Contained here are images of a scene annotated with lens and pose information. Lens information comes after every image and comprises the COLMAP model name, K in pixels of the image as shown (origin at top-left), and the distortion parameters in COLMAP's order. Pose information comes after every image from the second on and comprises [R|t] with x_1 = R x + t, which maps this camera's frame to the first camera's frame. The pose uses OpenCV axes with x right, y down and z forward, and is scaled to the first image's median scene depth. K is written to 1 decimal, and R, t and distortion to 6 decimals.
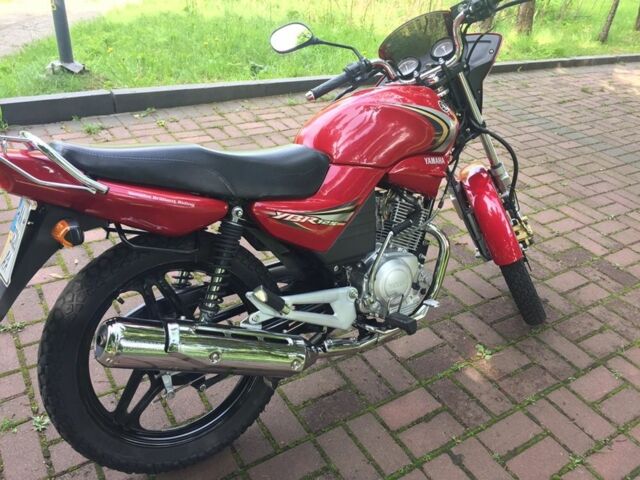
lens RADIAL K [[547.6, 0, 322.2], [0, 547.6, 237.0], [0, 0, 1]] dist [0.056206, -0.073225]
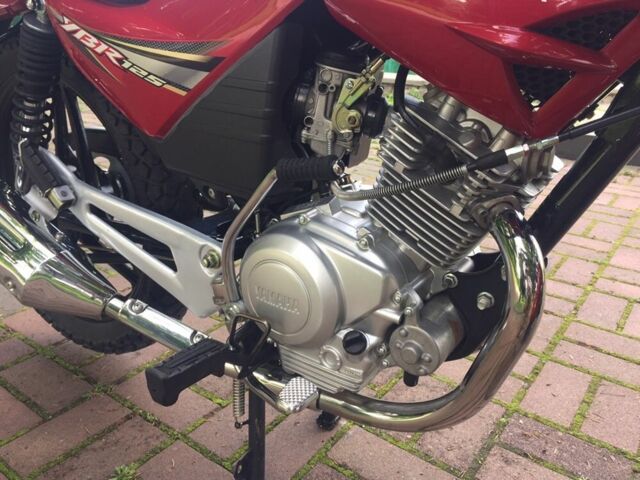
lens RADIAL K [[547.6, 0, 320.6], [0, 547.6, 241.3], [0, 0, 1]] dist [0.056206, -0.073225]
pose [[0.407470, 0.453819, -0.792475, 0.433690], [-0.304230, 0.885670, 0.350761, -0.094989], [0.861053, 0.098170, 0.498950, 0.810914]]
